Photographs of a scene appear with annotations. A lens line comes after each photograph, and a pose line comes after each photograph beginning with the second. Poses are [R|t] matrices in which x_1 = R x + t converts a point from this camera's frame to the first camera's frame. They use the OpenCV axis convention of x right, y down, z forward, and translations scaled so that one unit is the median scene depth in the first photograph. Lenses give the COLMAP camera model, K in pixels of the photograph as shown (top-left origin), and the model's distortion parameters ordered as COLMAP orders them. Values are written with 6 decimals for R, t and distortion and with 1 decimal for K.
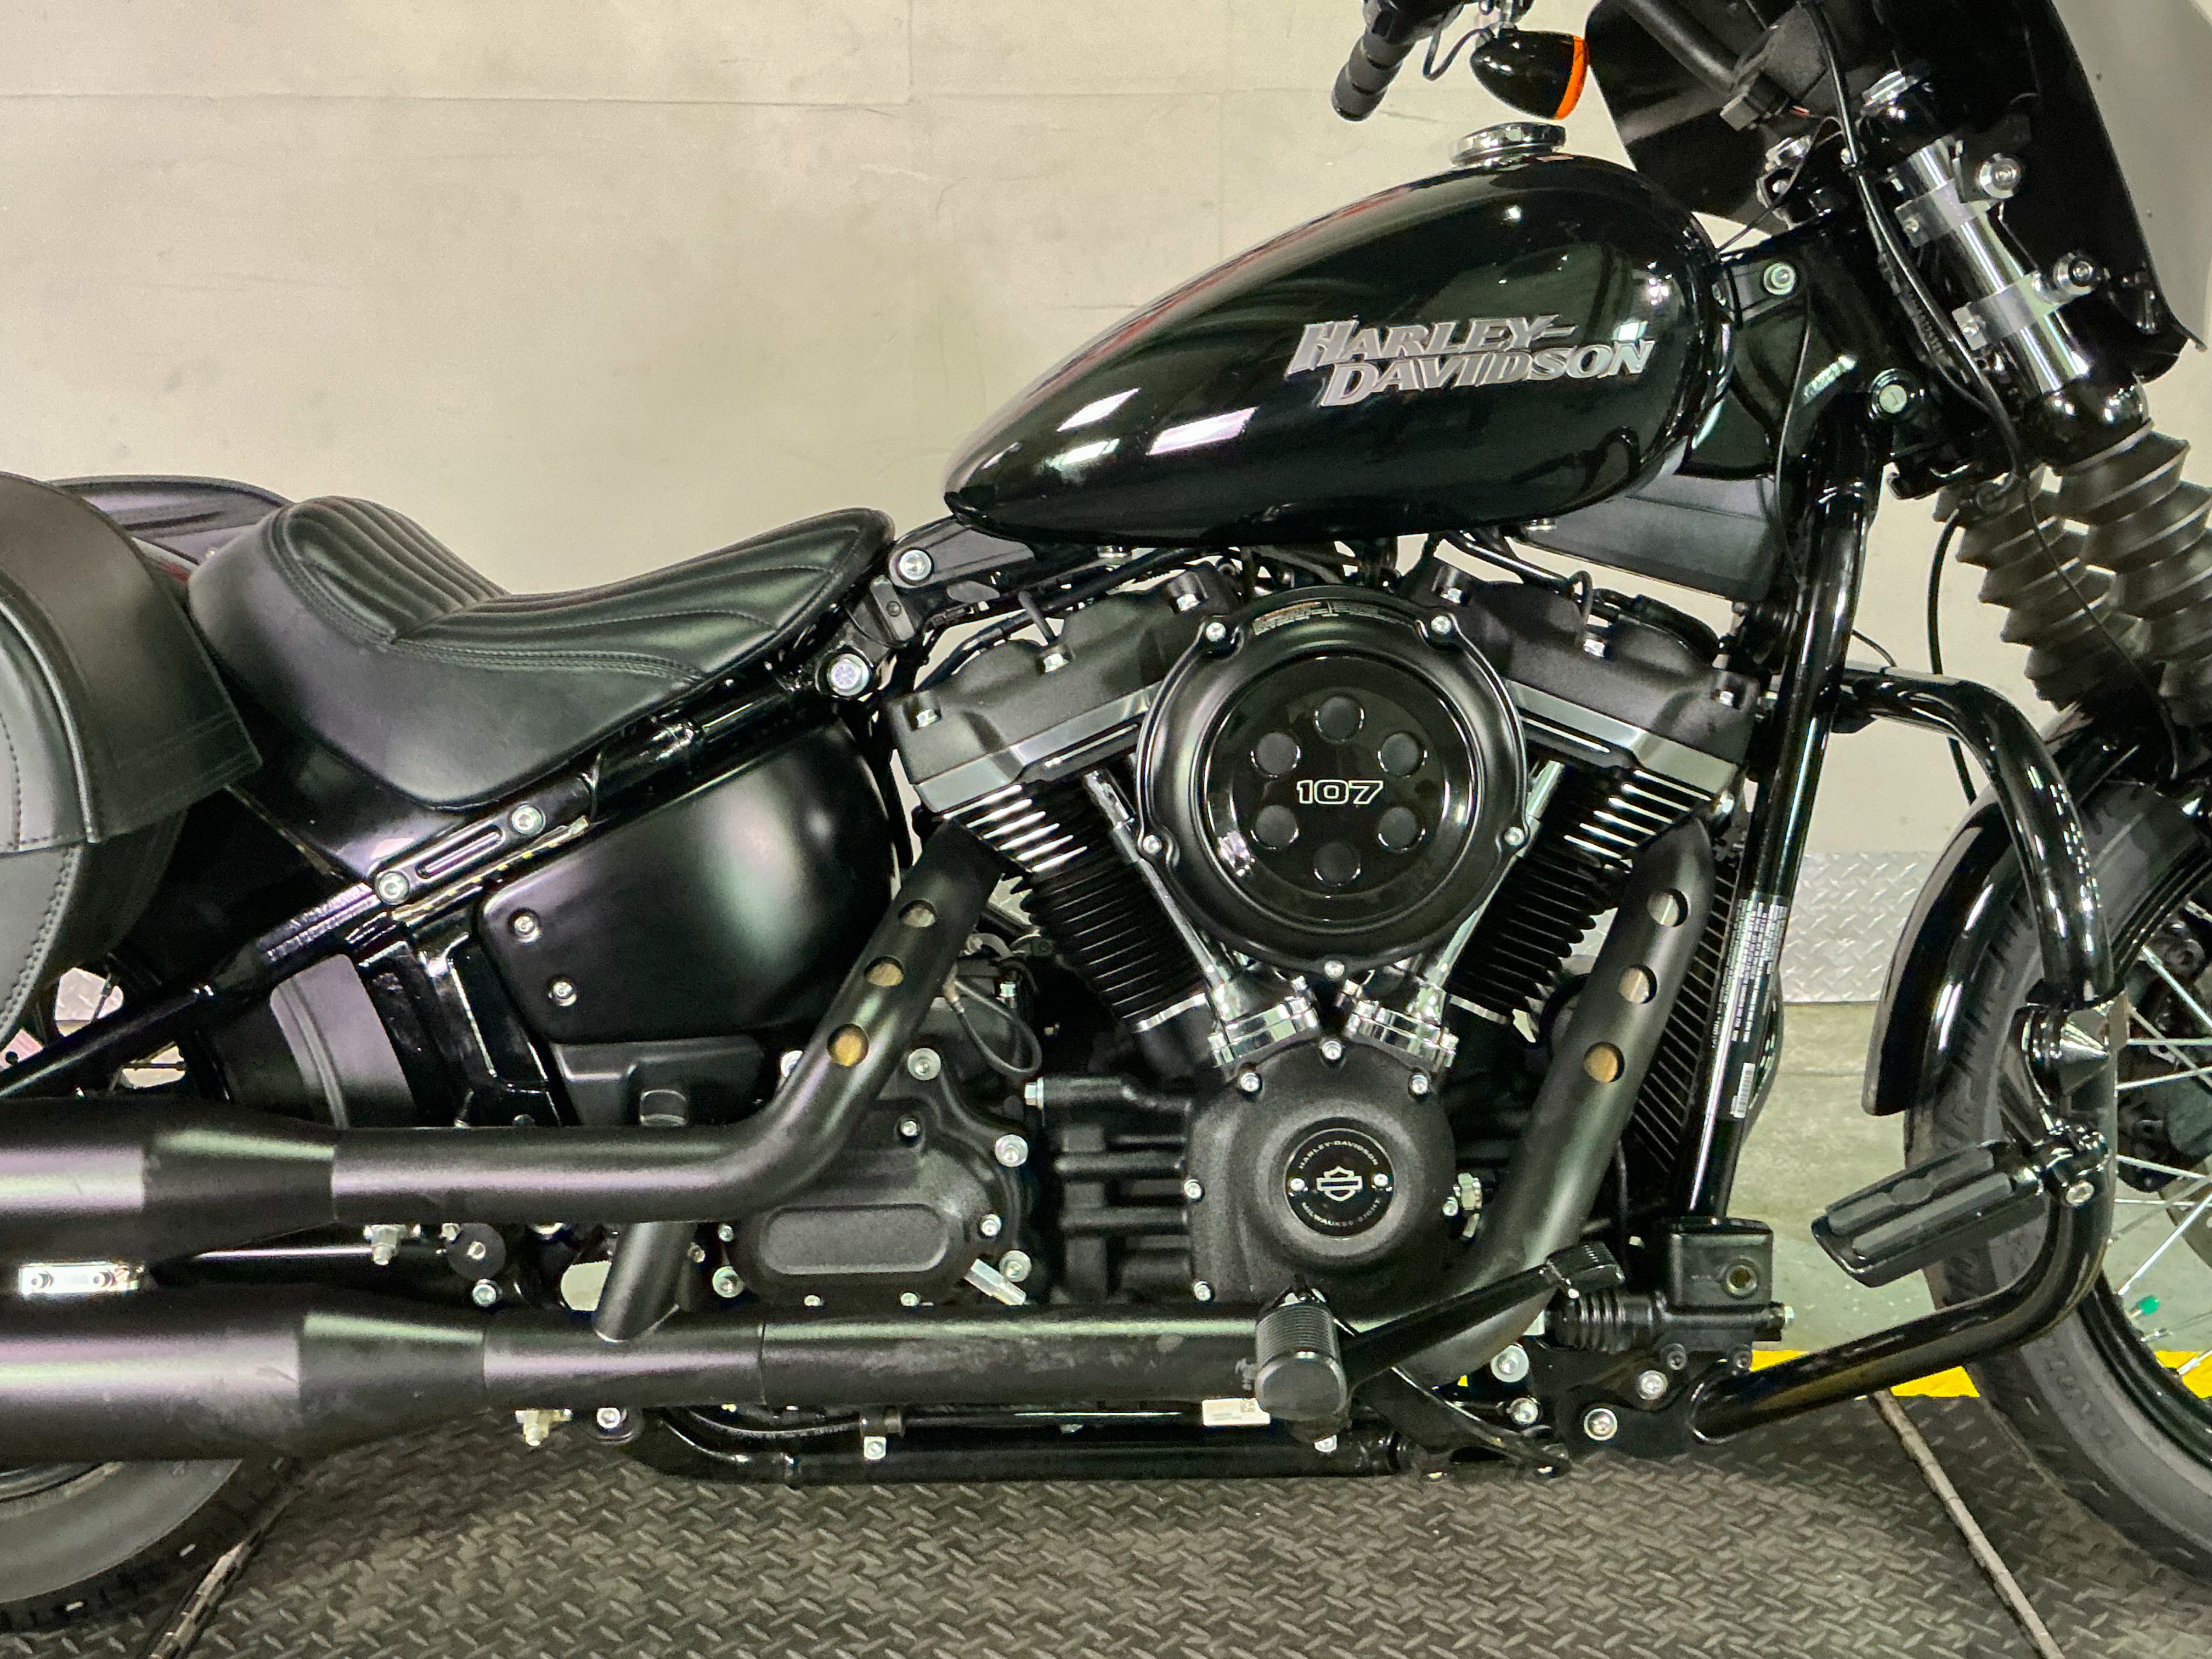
lens RADIAL K [[2361.0, 0, 1106.0], [0, 2361.0, 829.5], [0, 0, 1]] dist [0.004596, 0.004540]
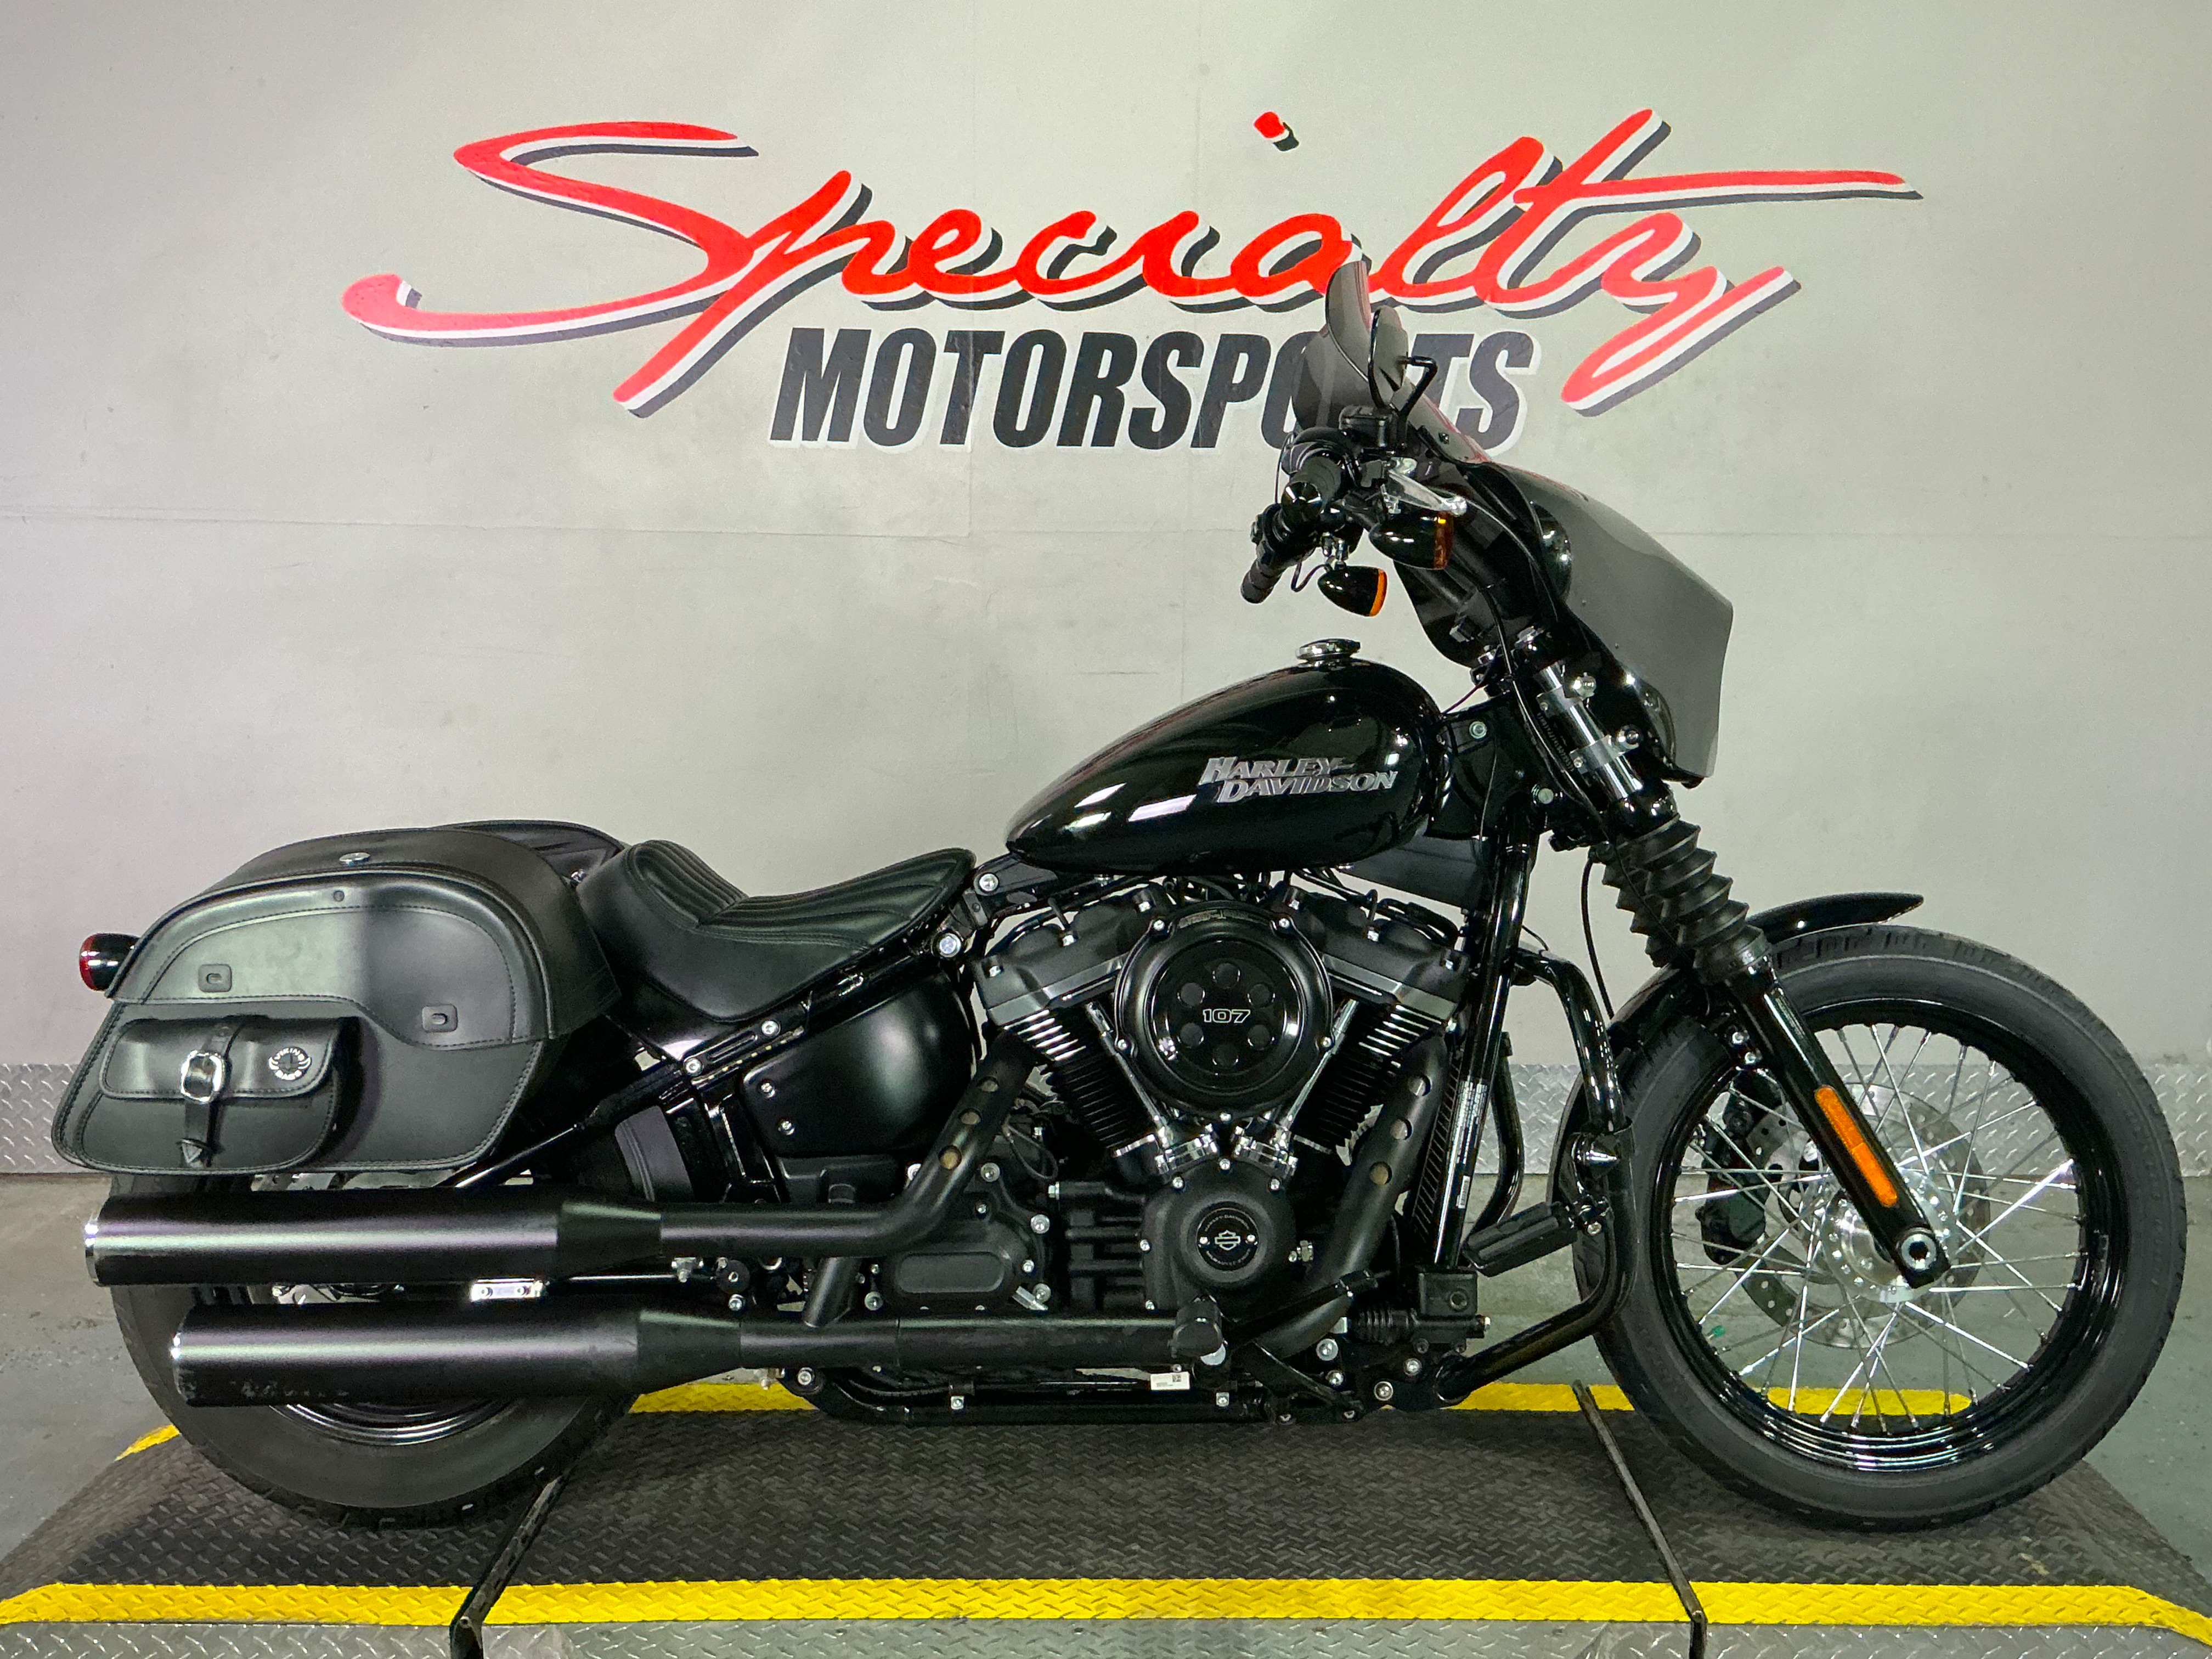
lens RADIAL K [[2163.2, 0, 1106.0], [0, 2163.2, 829.5], [0, 0, 1]] dist [0.162194, -0.363858]
pose [[0.999956, 0.009373, 0.000230, 0.004835], [-0.009303, 0.994910, -0.100342, 0.008563], [-0.001169, 0.100335, 0.994953, -0.609159]]
